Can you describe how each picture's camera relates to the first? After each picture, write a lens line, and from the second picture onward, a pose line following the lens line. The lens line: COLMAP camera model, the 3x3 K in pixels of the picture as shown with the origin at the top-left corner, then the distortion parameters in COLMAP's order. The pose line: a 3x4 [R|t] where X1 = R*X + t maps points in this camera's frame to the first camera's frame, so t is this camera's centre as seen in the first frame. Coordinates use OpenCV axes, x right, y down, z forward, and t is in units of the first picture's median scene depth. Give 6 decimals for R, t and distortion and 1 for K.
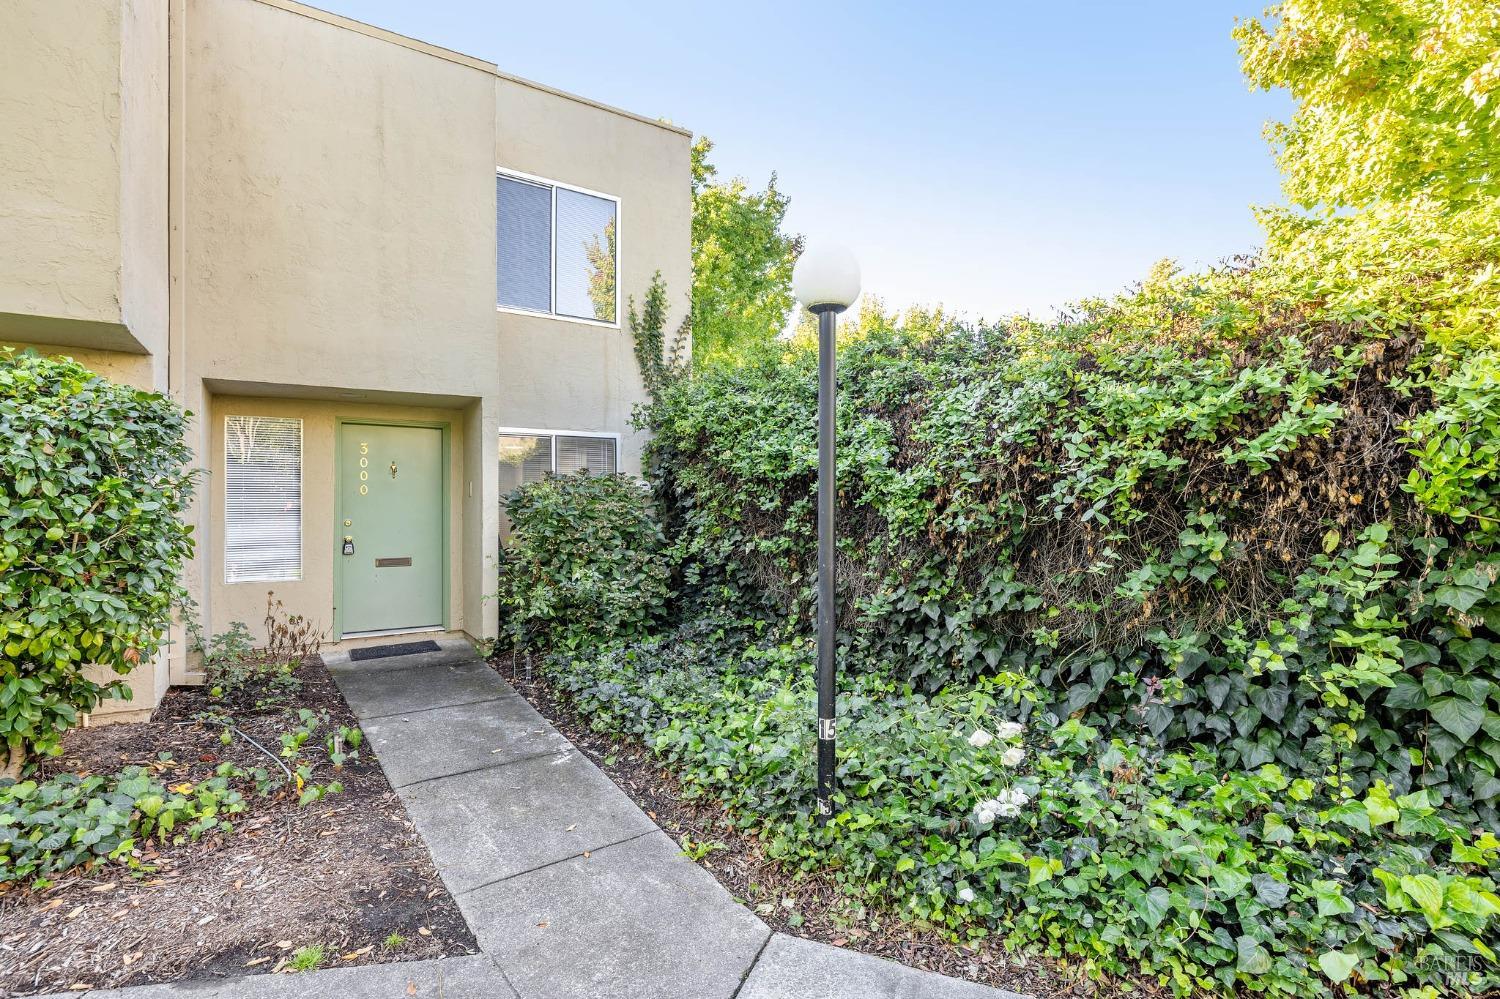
lens RADIAL K [[702.5, 0, 749.6], [0, 702.5, 507.6], [0, 0, 1]] dist [-0.002915, 0.001118]
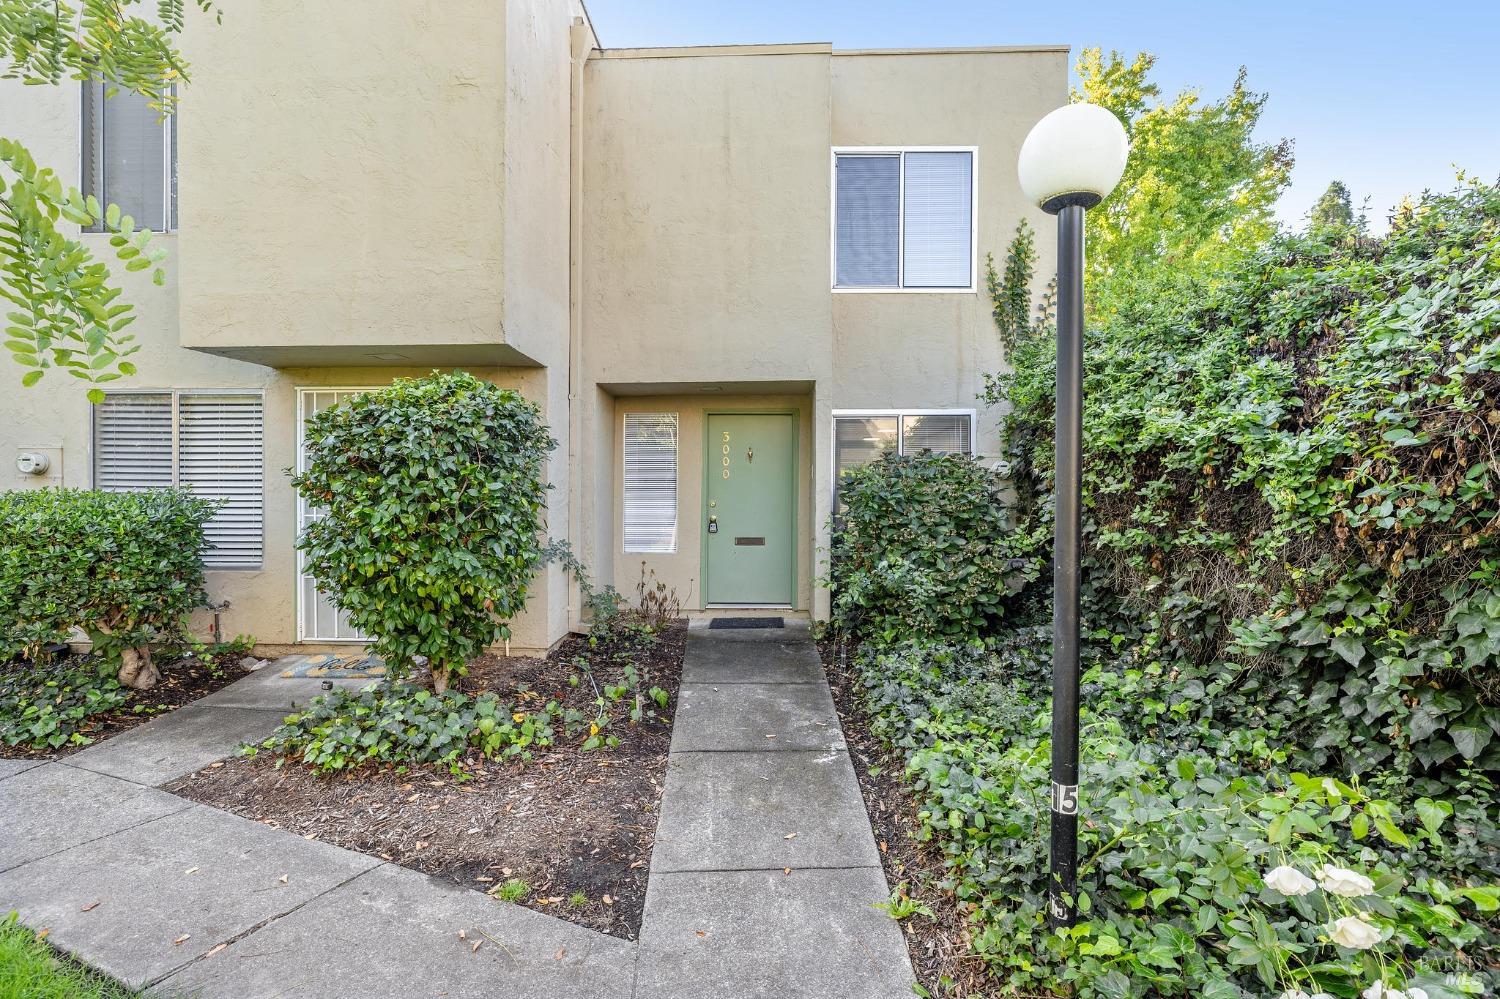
lens RADIAL K [[711.2, 0, 750.0], [0, 711.2, 499.5], [0, 0, 1]] dist [-0.003520, 0.000483]
pose [[0.825829, 0.008970, -0.563849, 0.159294], [-0.004472, 0.999946, 0.009357, 0.005287], [0.563903, -0.005206, 0.825825, 0.146731]]
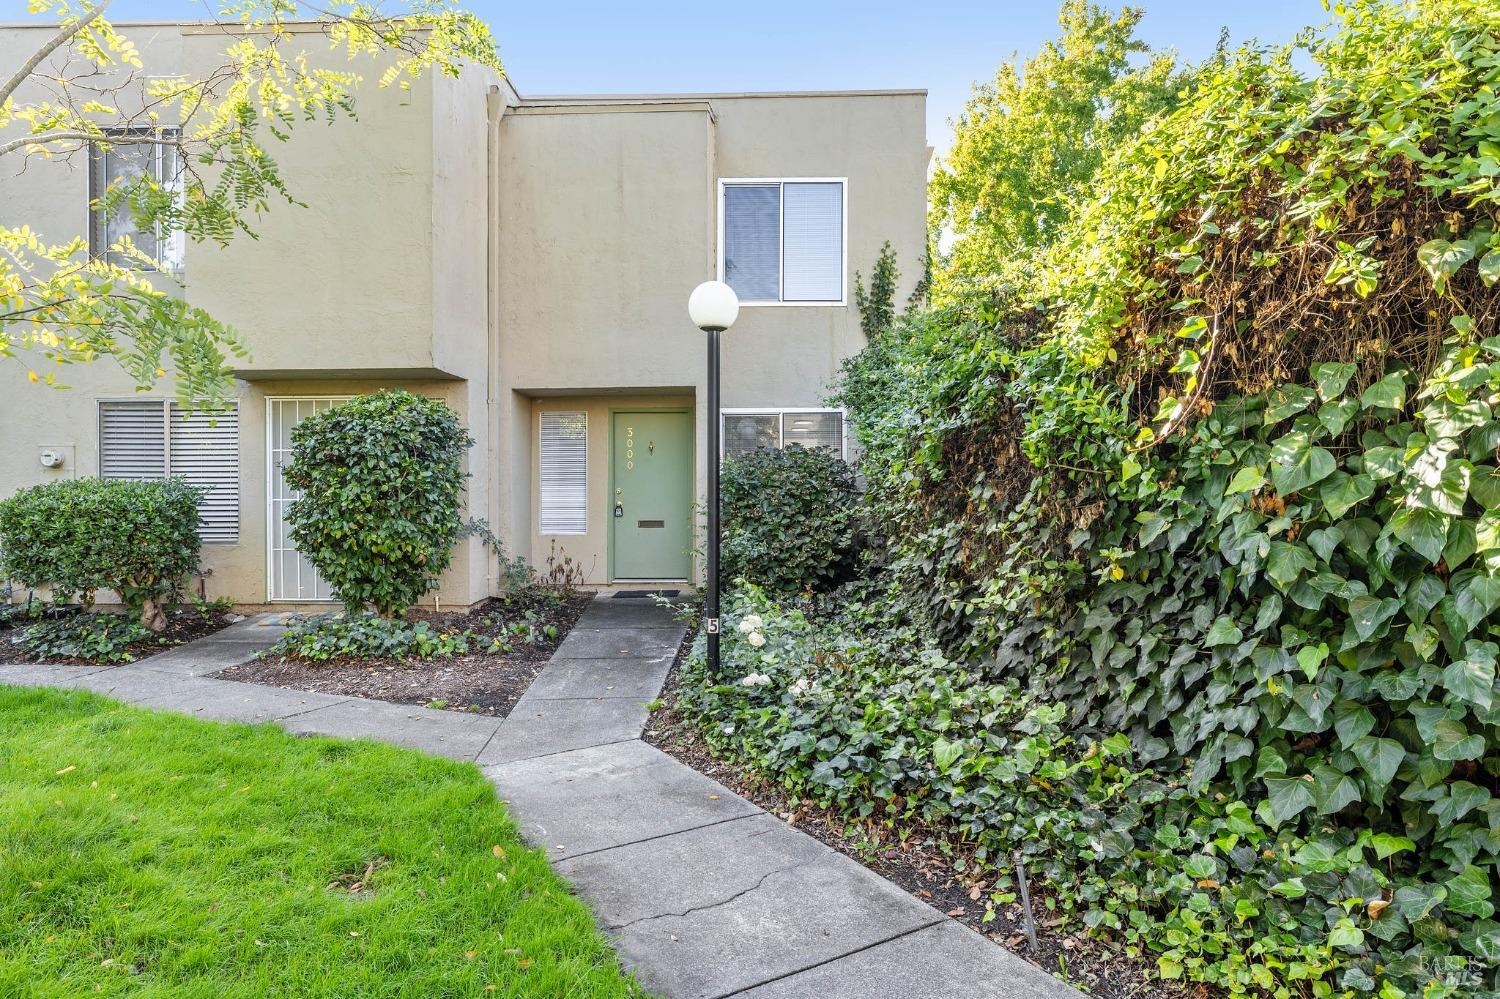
lens RADIAL K [[888.3, 0, 750.0], [0, 888.3, 499.5], [0, 0, 1]] dist [0.000354, 0.000802]
pose [[0.827938, 0.006630, -0.560780, 0.747819], [-0.000022, 0.999930, 0.011790, 0.024711], [0.560819, -0.009749, 0.827881, -0.277803]]
